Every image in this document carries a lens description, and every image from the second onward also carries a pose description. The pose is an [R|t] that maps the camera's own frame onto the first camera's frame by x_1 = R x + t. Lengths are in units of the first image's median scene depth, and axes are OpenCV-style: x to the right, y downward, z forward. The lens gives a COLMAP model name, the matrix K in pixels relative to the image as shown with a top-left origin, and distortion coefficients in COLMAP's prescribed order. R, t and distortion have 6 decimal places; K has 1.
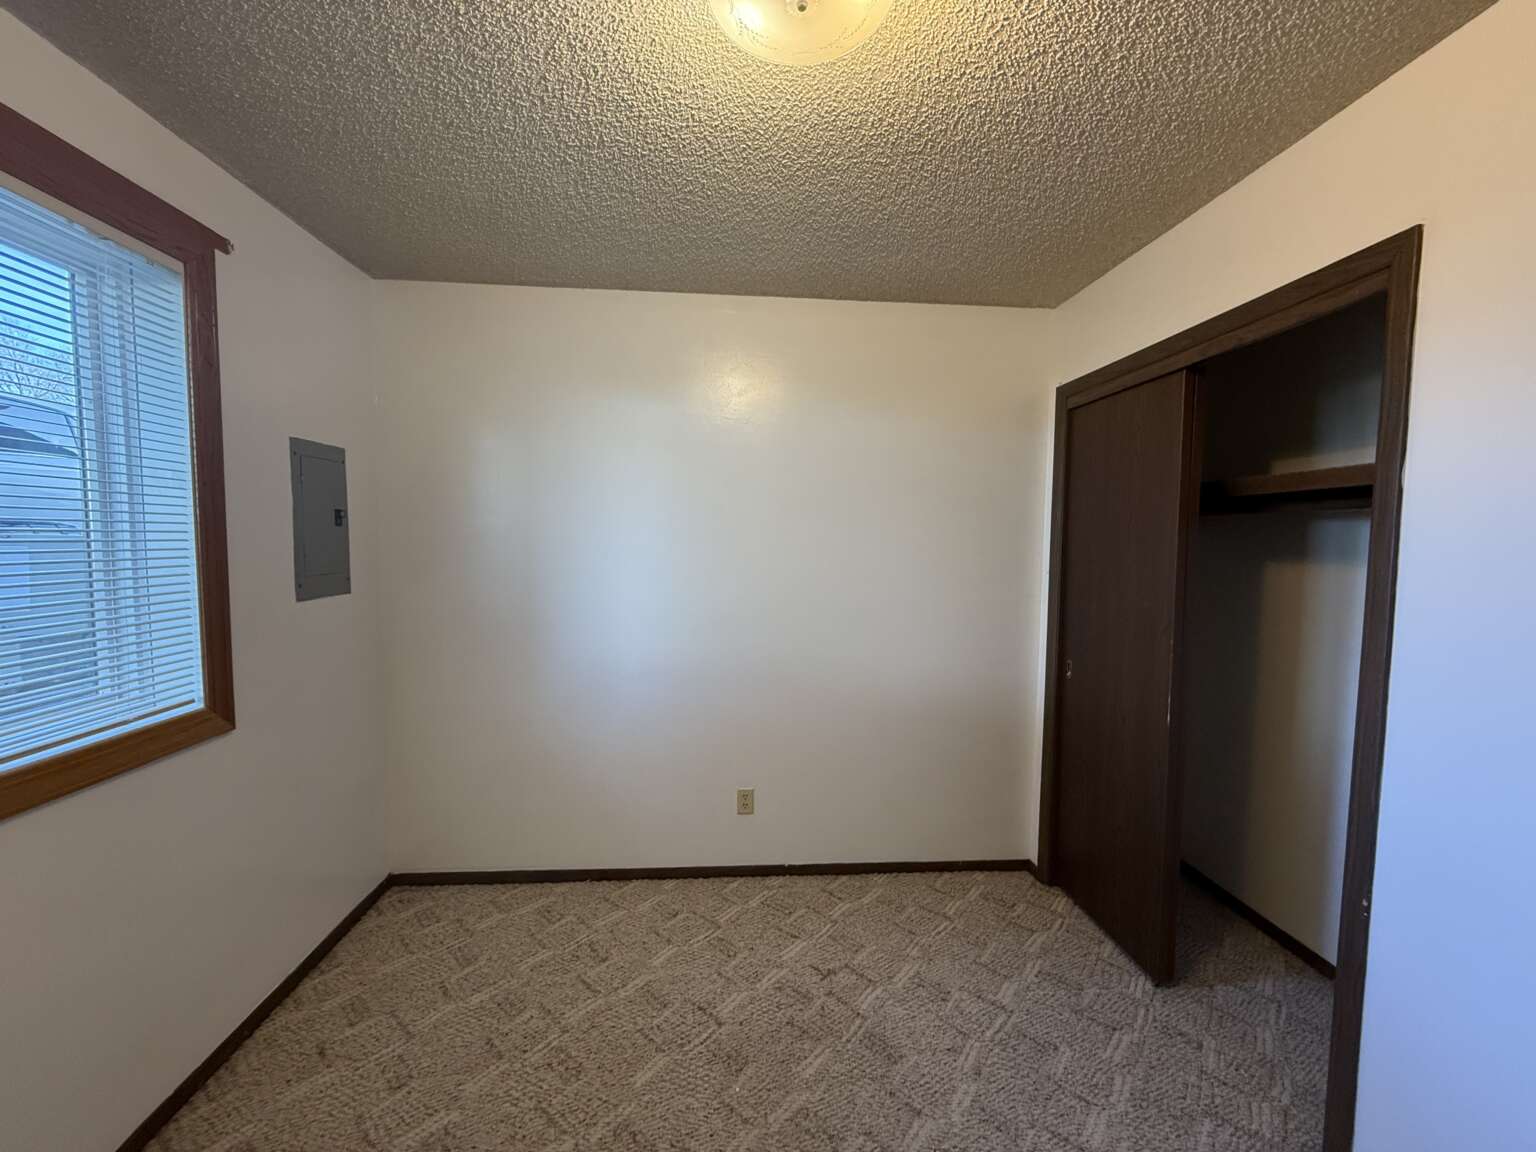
lens RADIAL K [[610.4, 0, 760.5], [0, 610.4, 571.7], [0, 0, 1]] dist [0.000268, 0.000229]
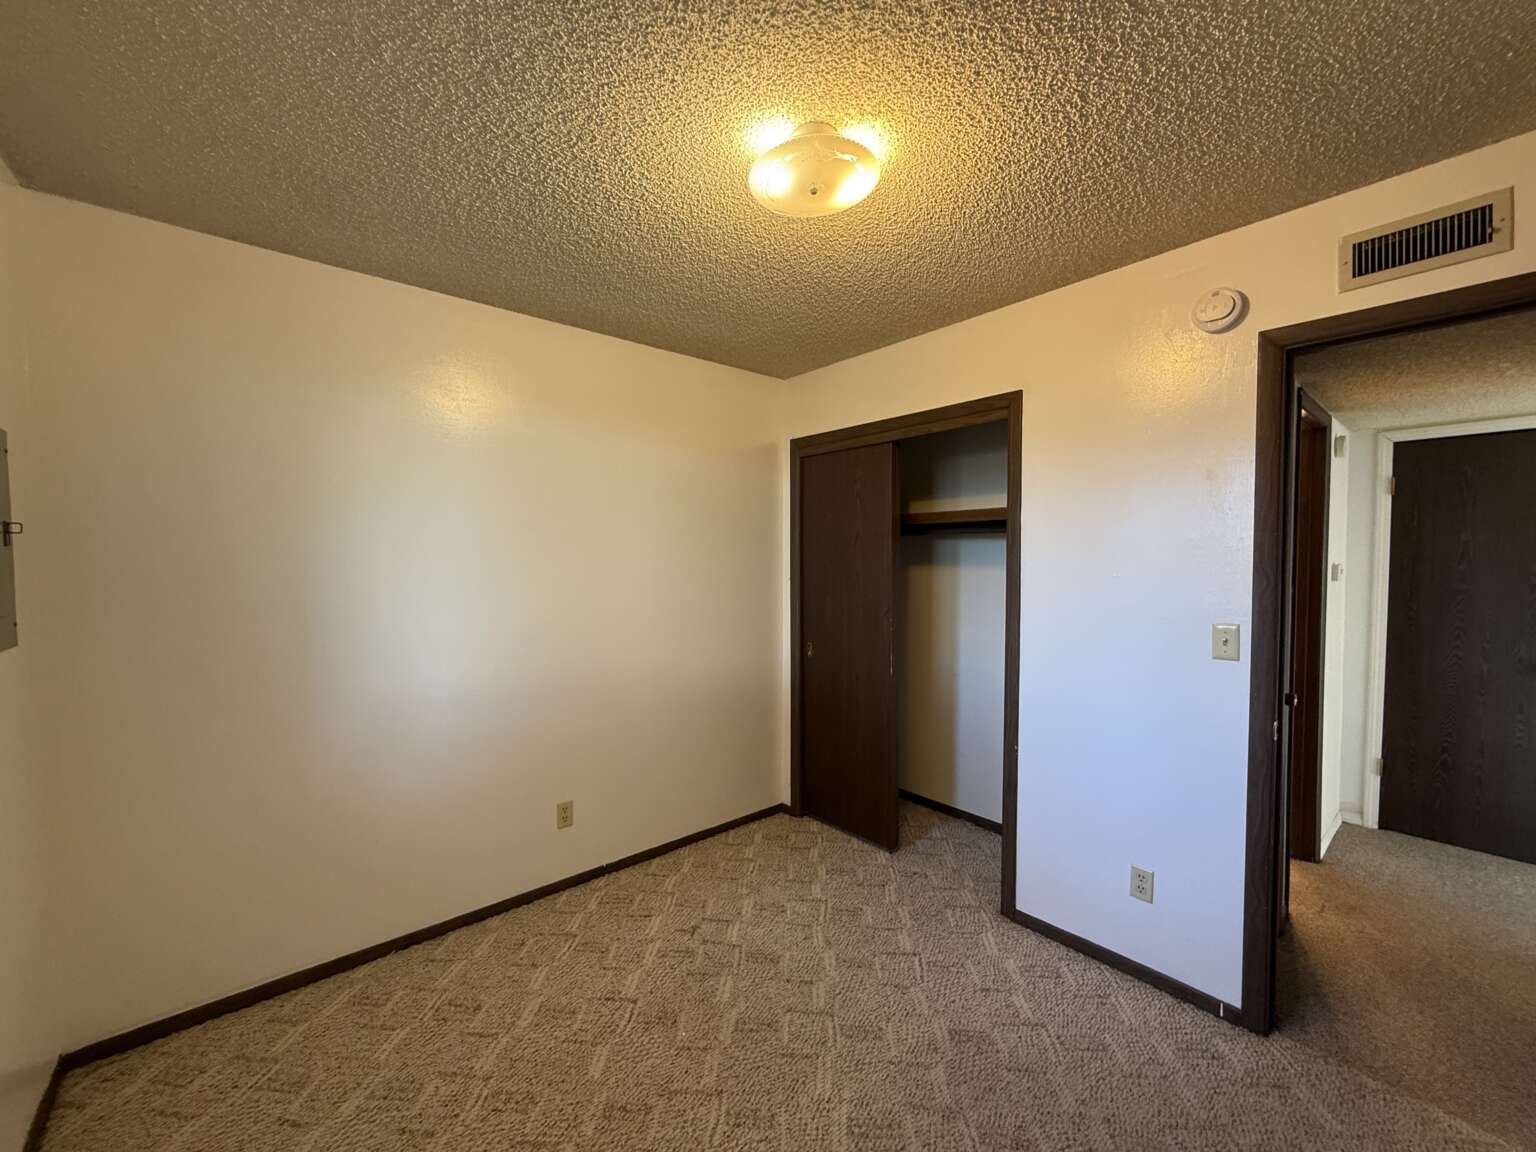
lens RADIAL K [[610.4, 0, 762.7], [0, 610.4, 573.2], [0, 0, 1]] dist [0.000268, 0.000229]
pose [[0.806620, -0.030860, 0.590264, -0.431525], [0.043933, 0.999004, -0.007807, -0.003890], [-0.589435, 0.032229, 0.807173, -0.035067]]
